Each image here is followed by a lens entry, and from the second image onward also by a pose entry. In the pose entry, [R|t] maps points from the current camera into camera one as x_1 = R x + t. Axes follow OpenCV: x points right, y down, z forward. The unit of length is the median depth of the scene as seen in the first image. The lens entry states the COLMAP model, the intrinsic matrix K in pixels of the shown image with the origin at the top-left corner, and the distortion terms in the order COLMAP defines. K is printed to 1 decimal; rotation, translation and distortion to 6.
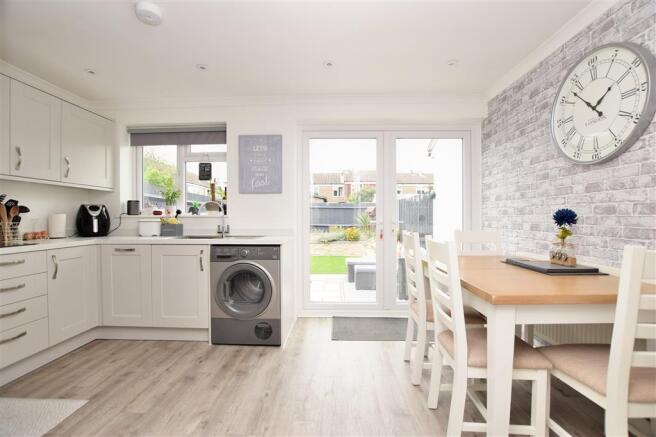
lens RADIAL K [[293.2, 0, 328.0], [0, 293.2, 218.5], [0, 0, 1]] dist [-0.032837, 0.005854]
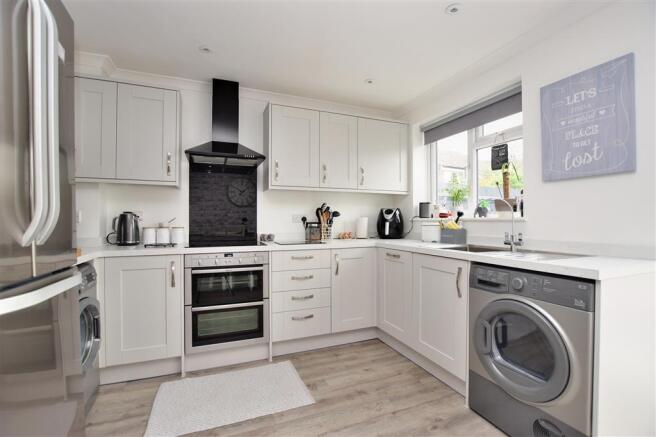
lens RADIAL K [[293.2, 0, 328.0], [0, 293.2, 218.5], [0, 0, 1]] dist [-0.032837, 0.005854]
pose [[0.403088, -0.002276, -0.915158, 0.084640], [0.000025, 0.999997, -0.002476, -0.009287], [0.915161, 0.000975, 0.403087, 0.422968]]
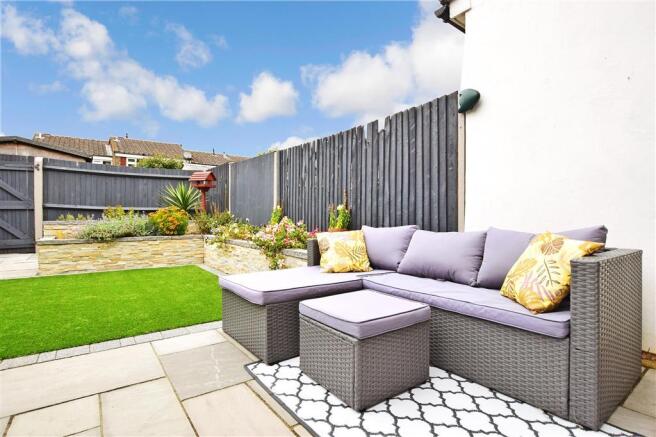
lens RADIAL K [[327.4, 0, 328.0], [0, 327.4, 218.5], [0, 0, 1]] dist [-0.021407, 0.000195]
pose [[0.786815, 0.003018, 0.617182, -0.168030], [-0.007296, 0.999964, 0.004412, 0.175149], [-0.617146, -0.007974, 0.786808, 1.634892]]
